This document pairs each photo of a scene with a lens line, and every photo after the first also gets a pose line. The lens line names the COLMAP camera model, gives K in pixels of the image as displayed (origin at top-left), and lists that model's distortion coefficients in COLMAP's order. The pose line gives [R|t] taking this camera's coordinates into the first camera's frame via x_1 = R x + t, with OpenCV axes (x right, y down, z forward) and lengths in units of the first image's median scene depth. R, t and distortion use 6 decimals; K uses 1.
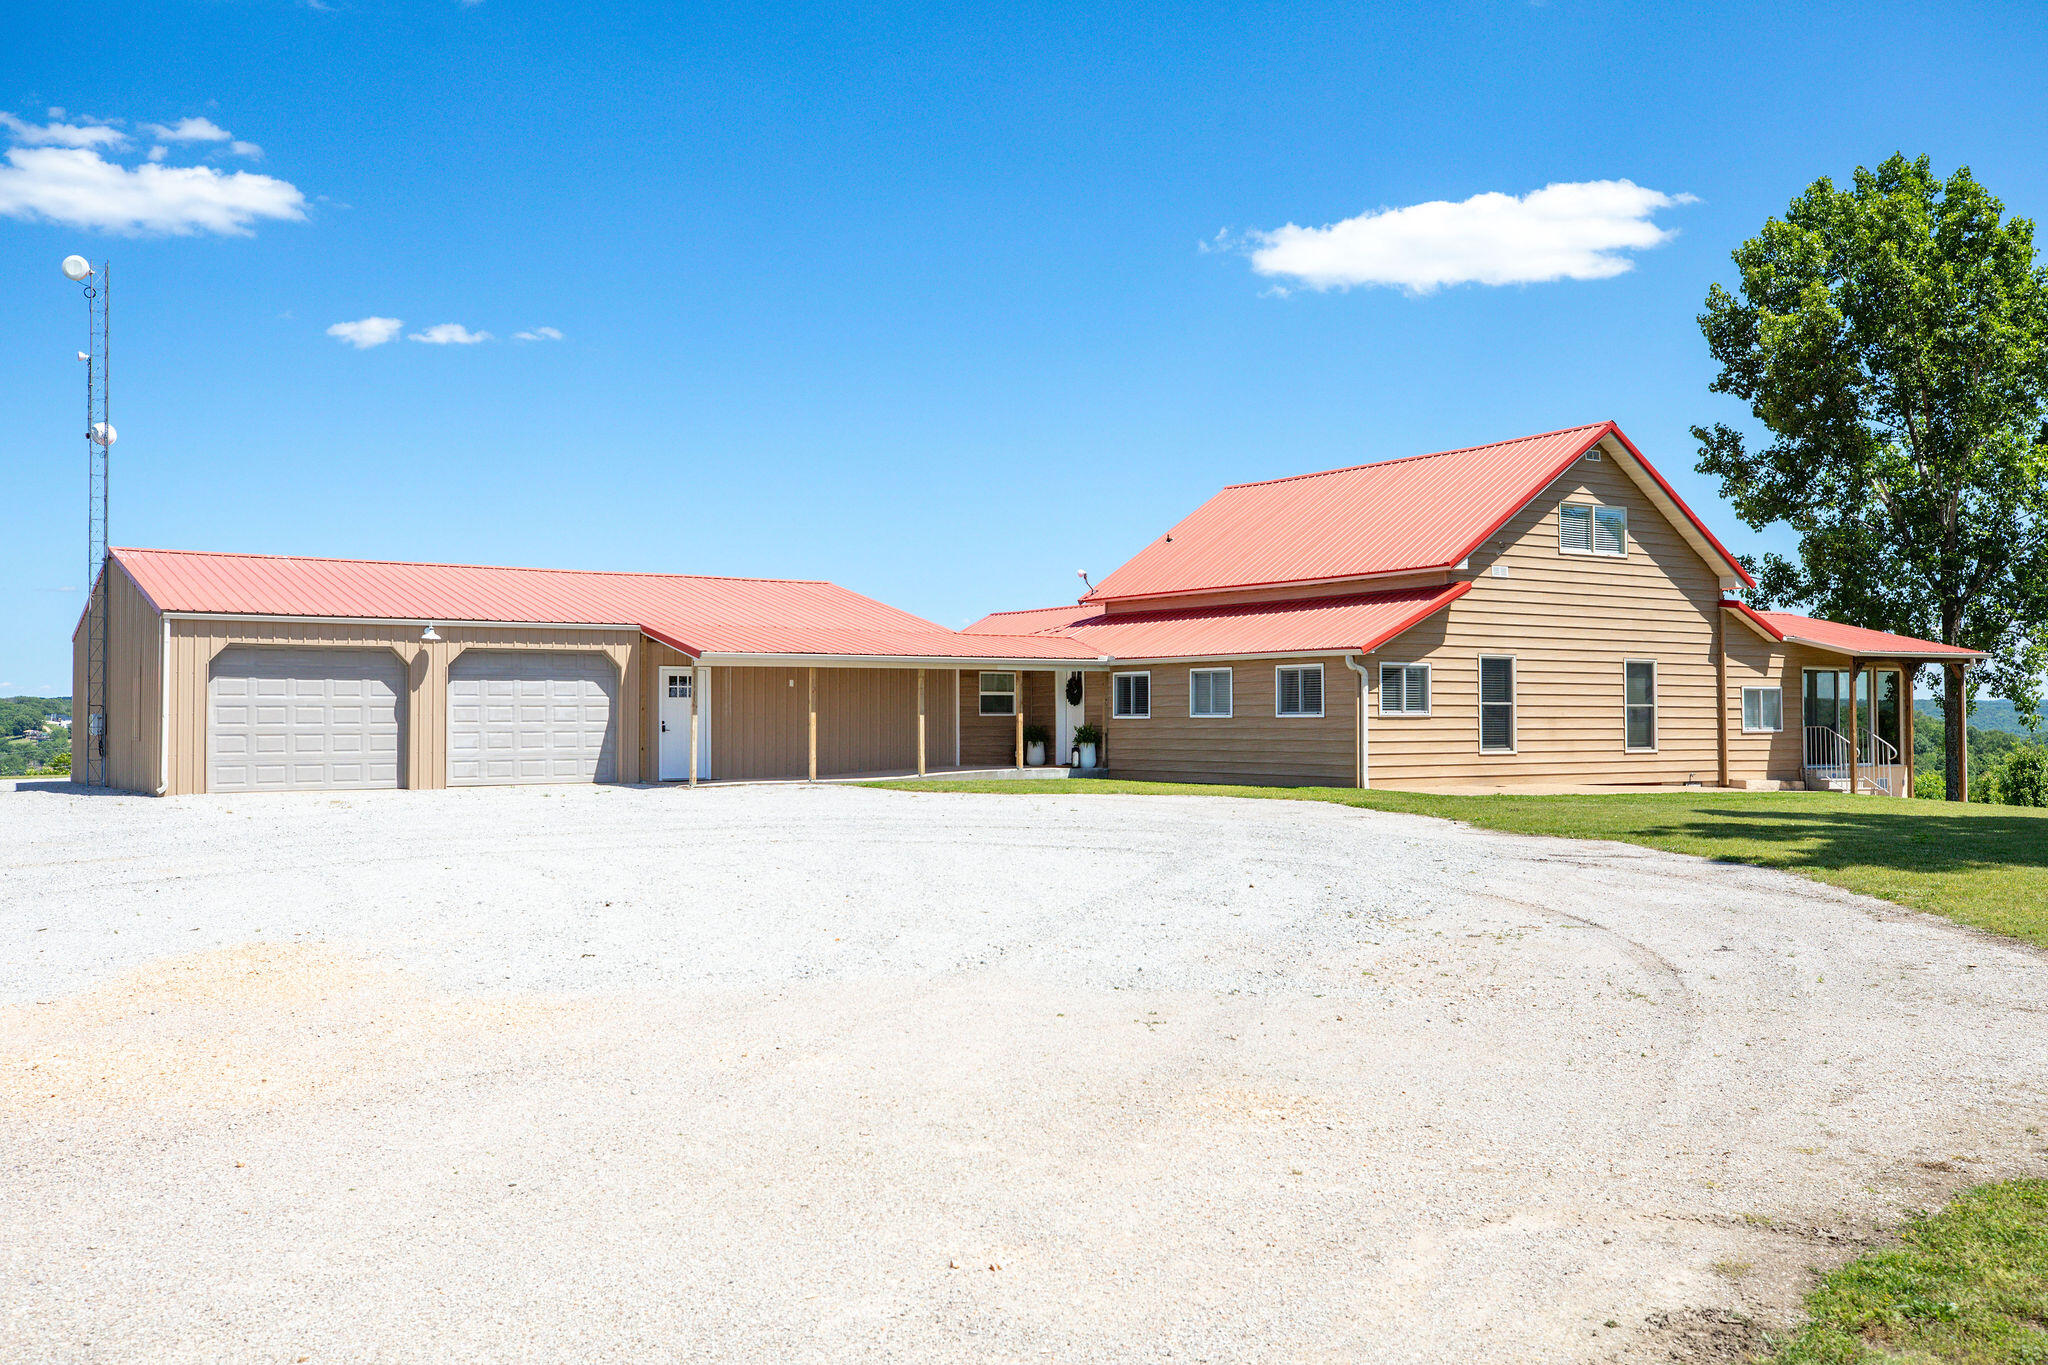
lens RADIAL K [[1781.9, 0, 1027.0], [0, 1781.9, 686.5], [0, 0, 1]] dist [0.027709, 0.010586]
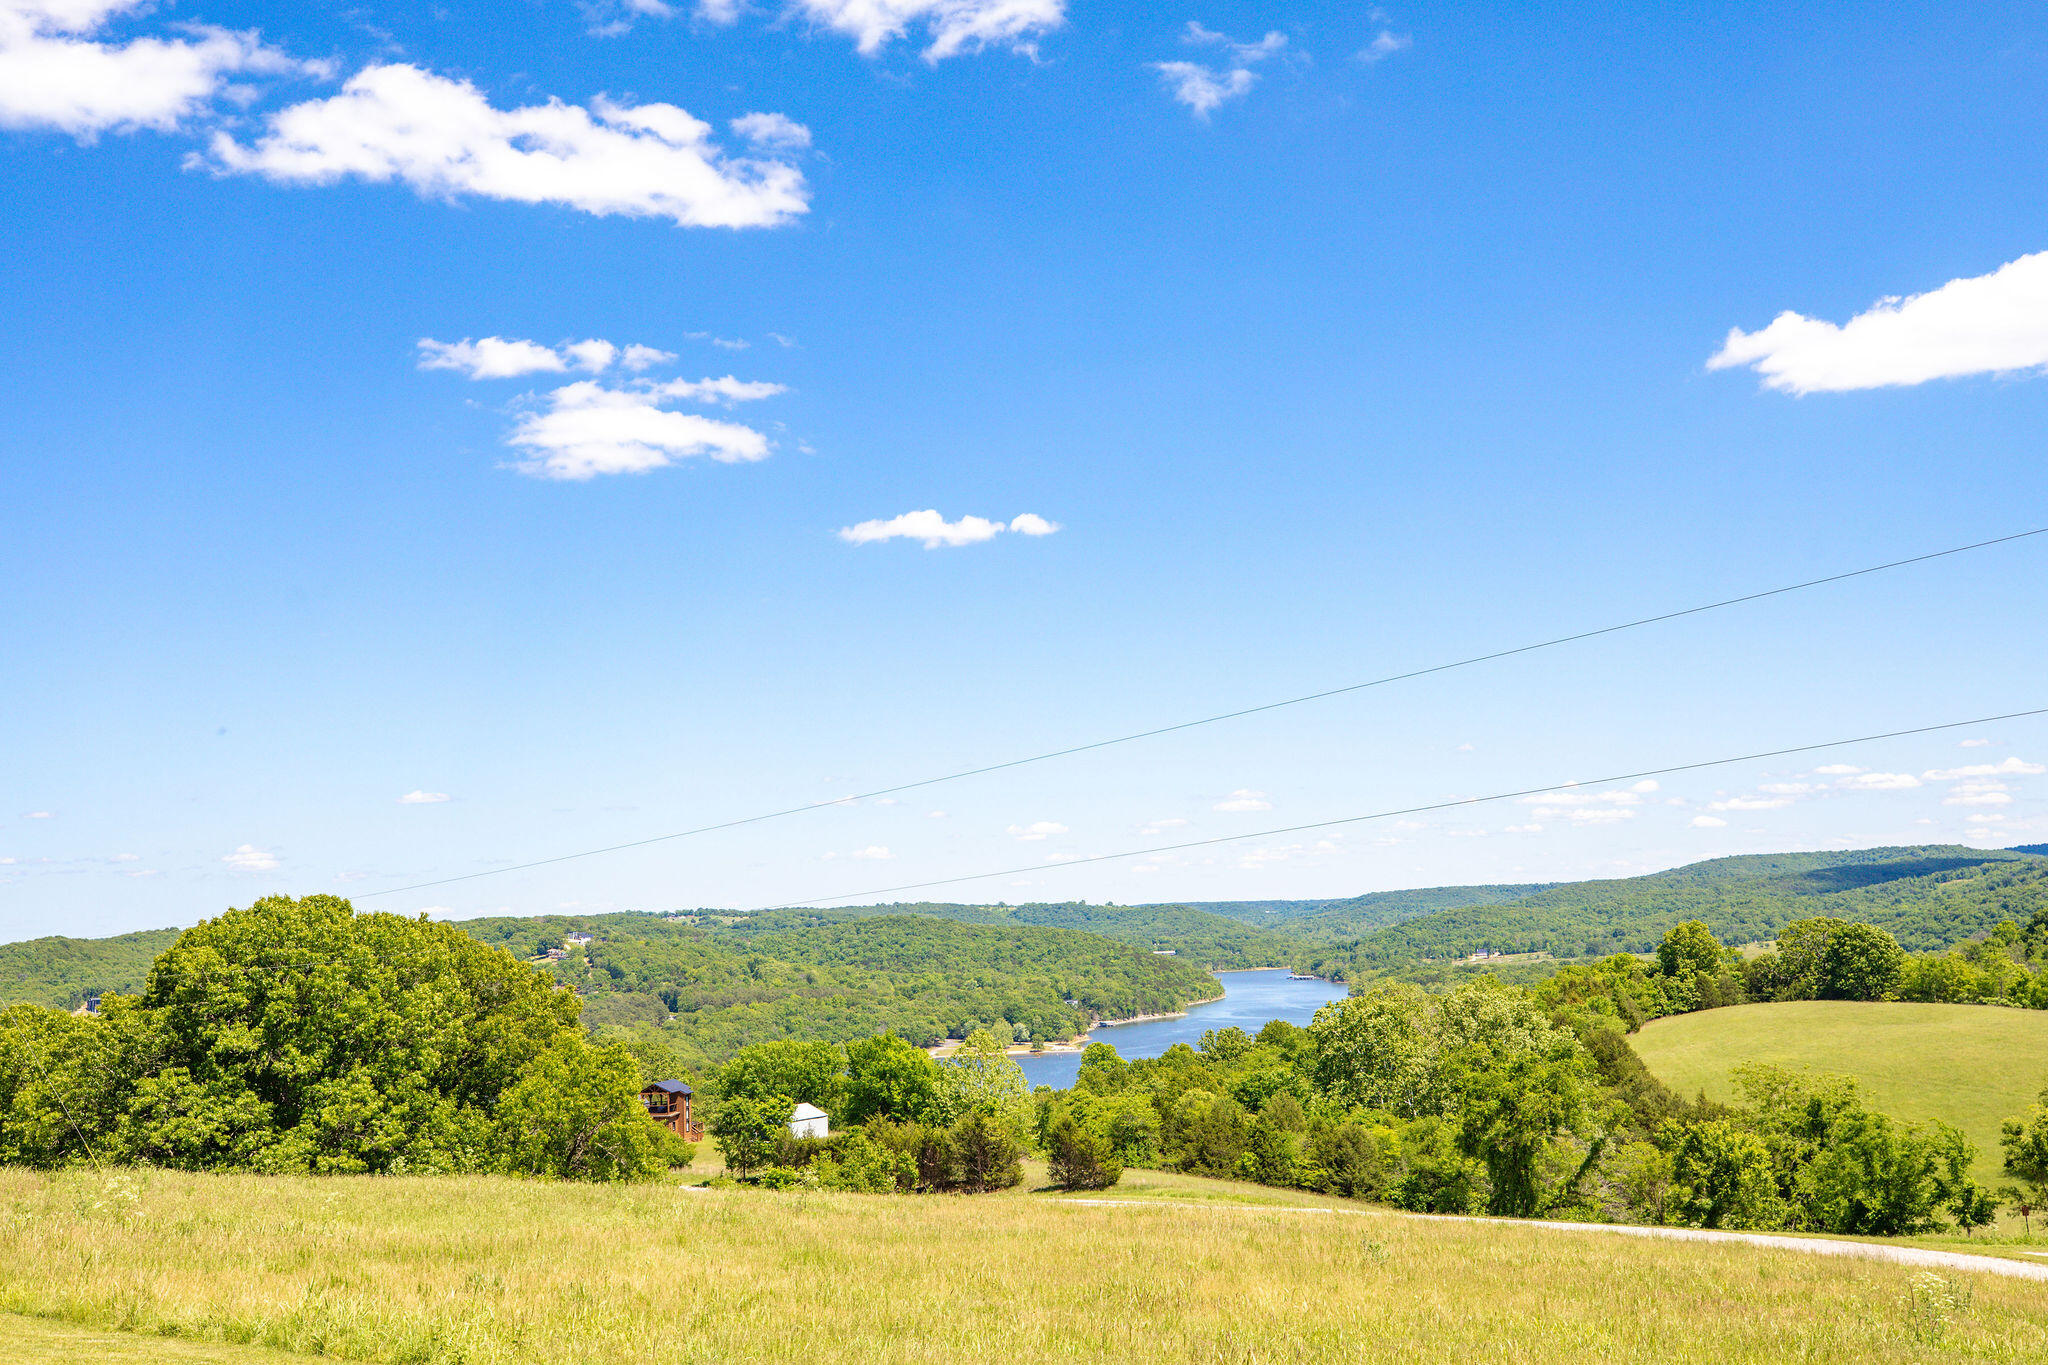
lens RADIAL K [[1976.0, 0, 1018.3], [0, 1976.0, 687.9], [0, 0, 1]] dist [0.047200, 0.000000]
pose [[0.957298, -0.068942, -0.280763, 0.464890], [0.042512, 0.994162, -0.099167, 0.037048], [0.285960, 0.082997, 0.954640, 1.593177]]
